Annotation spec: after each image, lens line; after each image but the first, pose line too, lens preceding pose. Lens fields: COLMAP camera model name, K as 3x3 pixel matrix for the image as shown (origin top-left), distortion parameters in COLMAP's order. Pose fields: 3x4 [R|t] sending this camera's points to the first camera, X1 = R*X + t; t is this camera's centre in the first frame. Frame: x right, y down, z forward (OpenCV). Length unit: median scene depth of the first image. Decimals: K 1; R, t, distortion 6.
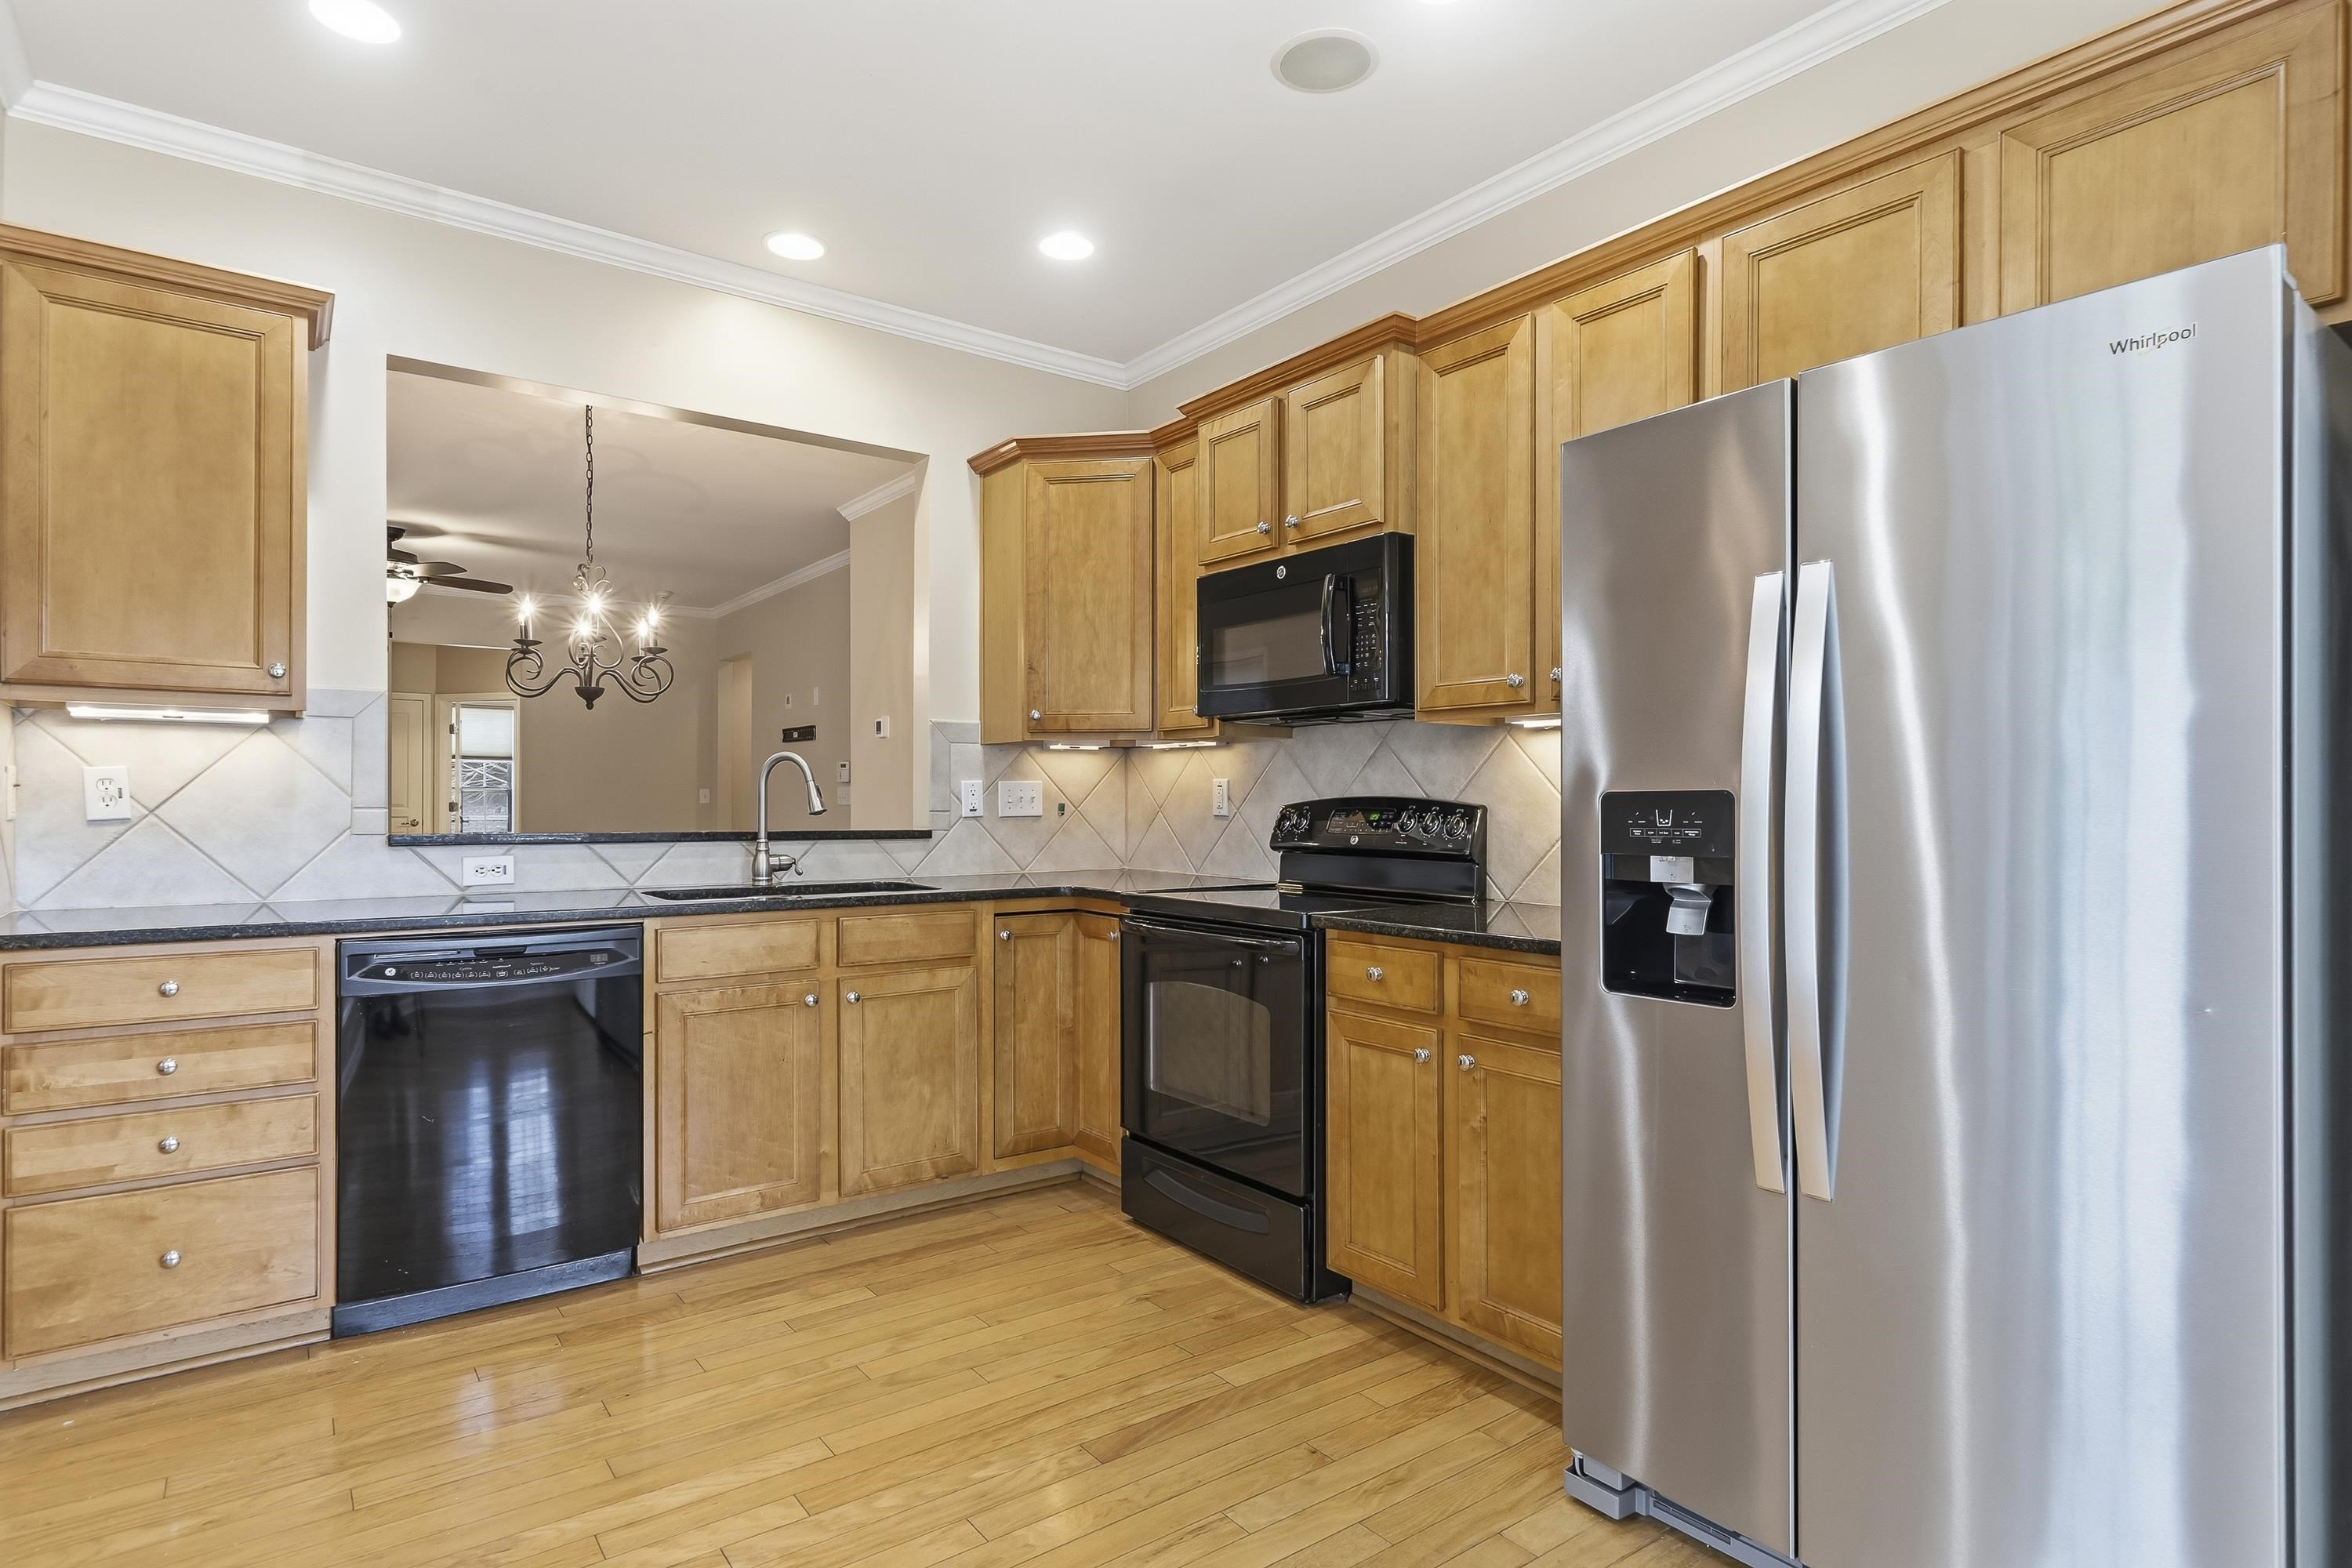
lens RADIAL K [[1205.7, 0, 1164.5], [0, 1205.7, 802.9], [0, 0, 1]] dist [-0.000572, 0.000581]
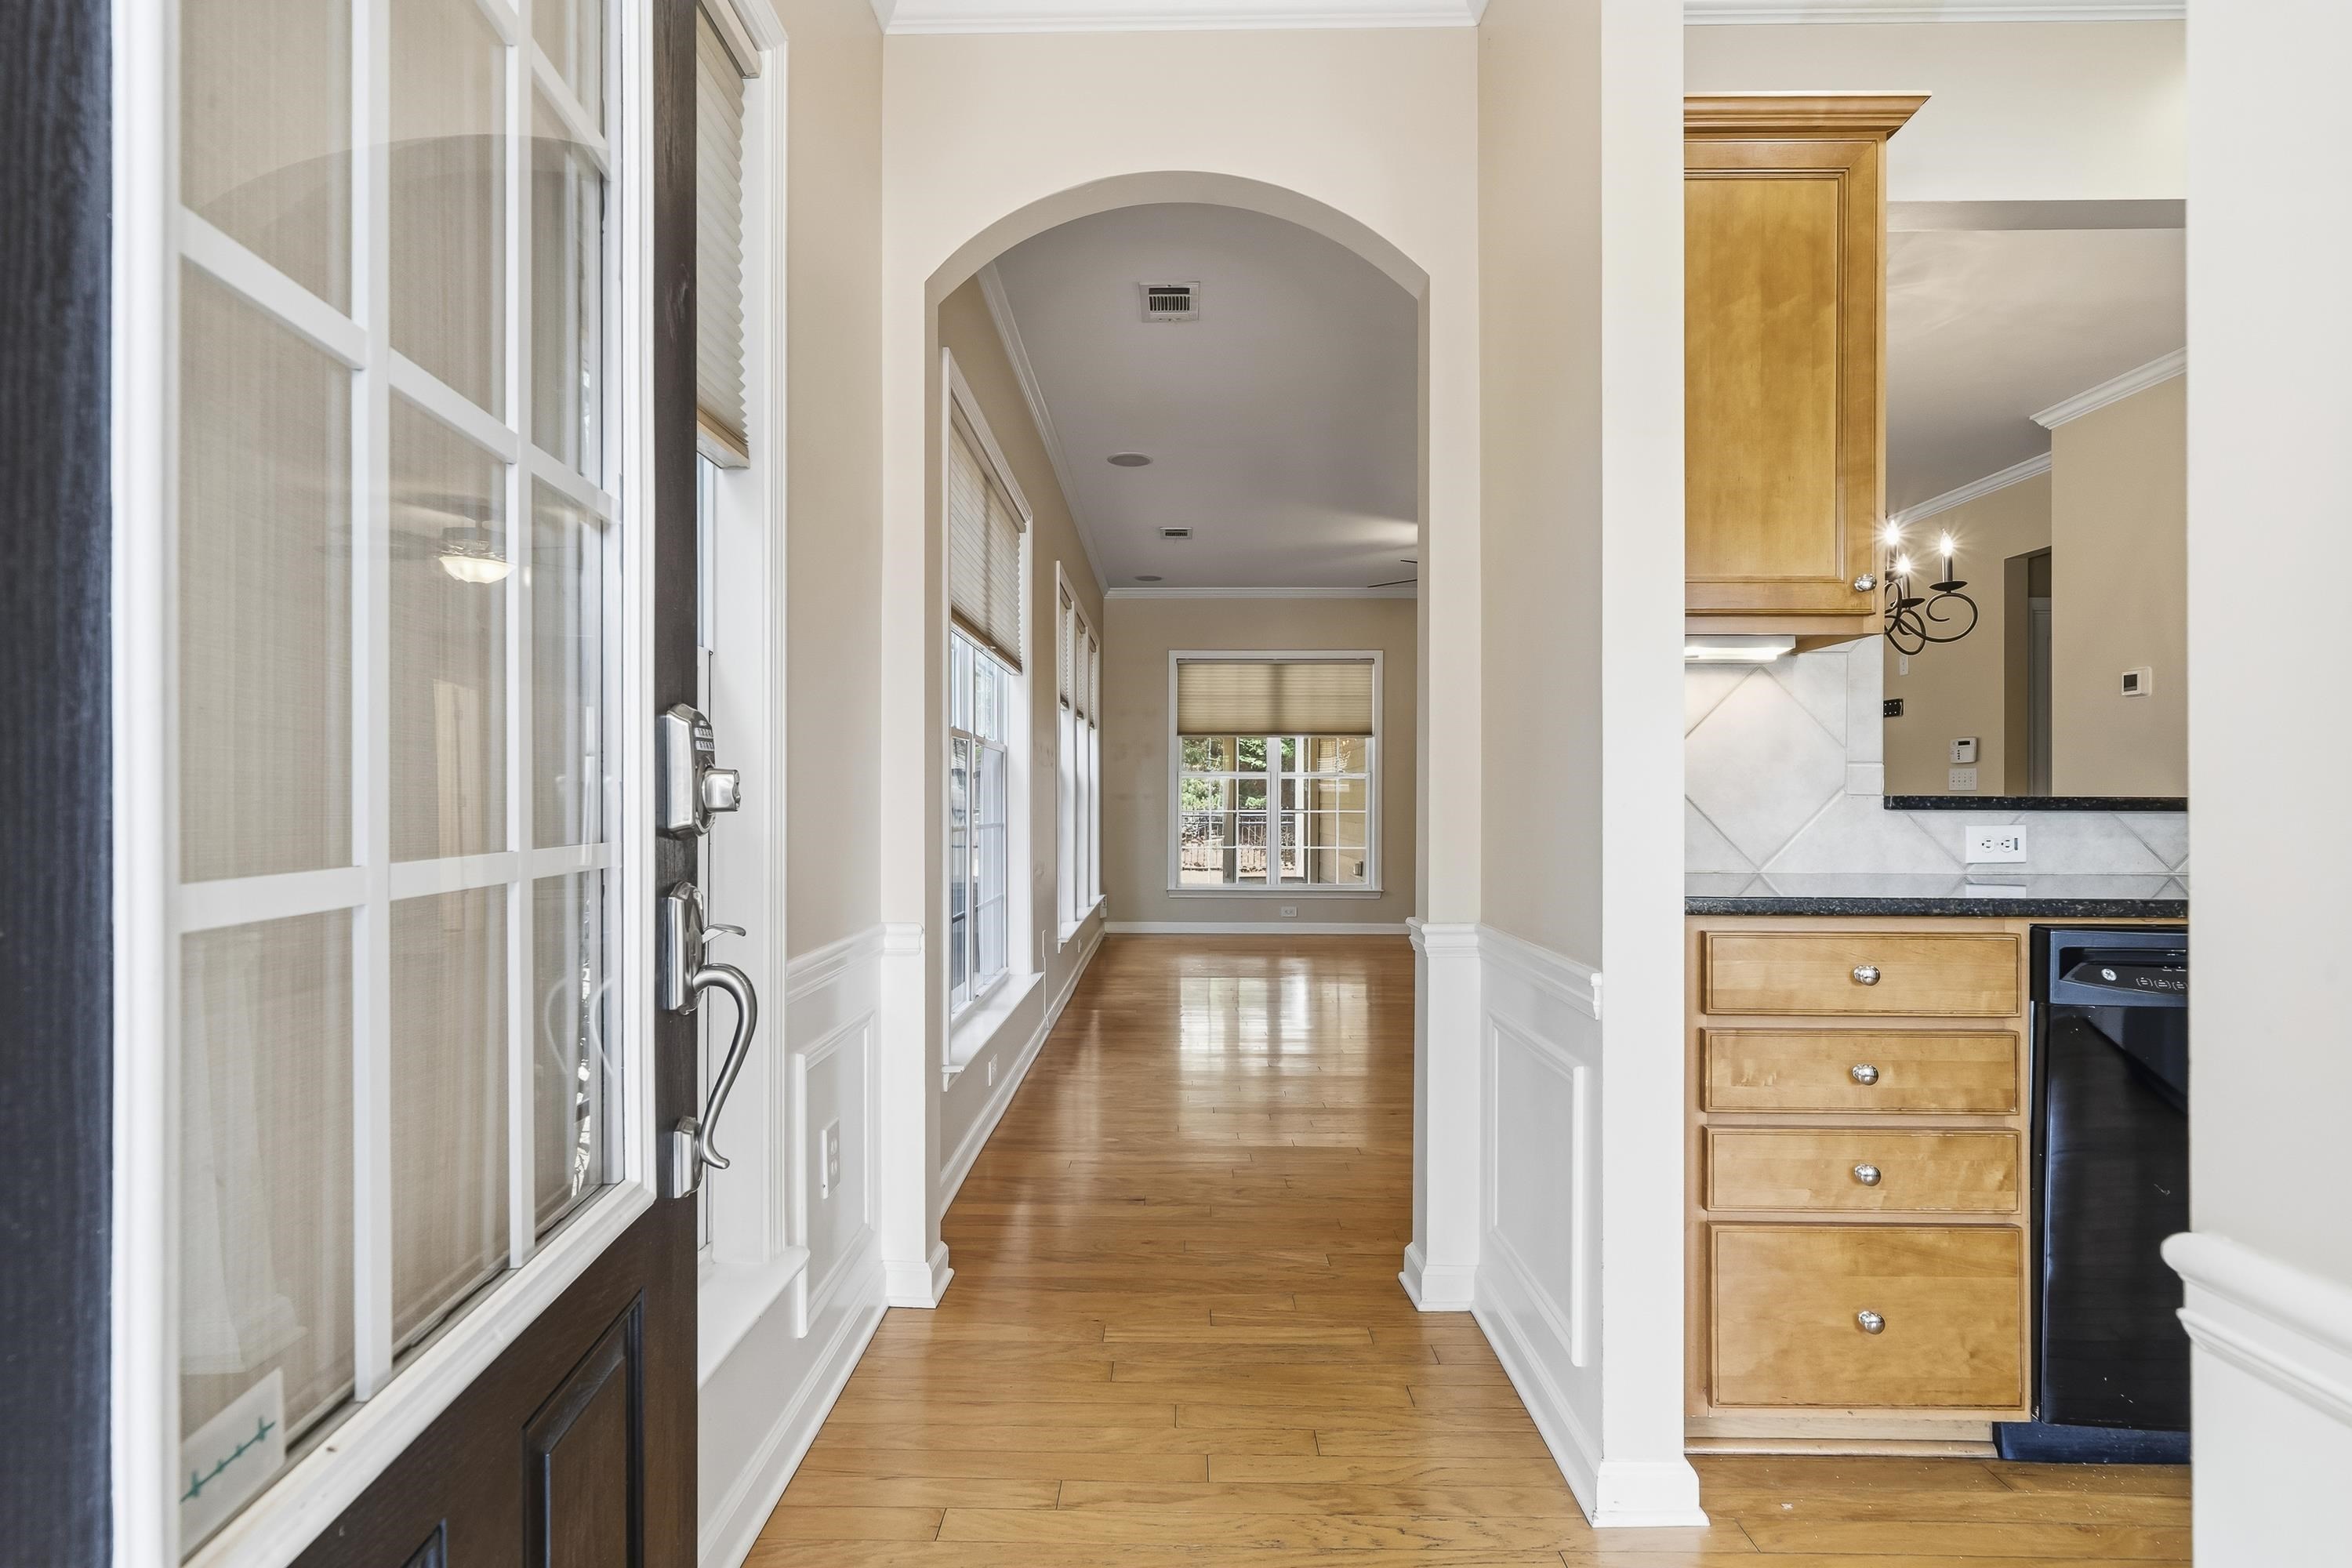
lens RADIAL K [[1143.7, 0, 1152.1], [0, 1143.7, 800.9], [0, 0, 1]] dist [-0.000126, -0.000338]
pose [[0.785651, 0.000592, -0.618669, -0.543858], [-0.003039, 0.999991, -0.002903, 0.032950], [0.618662, 0.004161, 0.785646, 0.094703]]
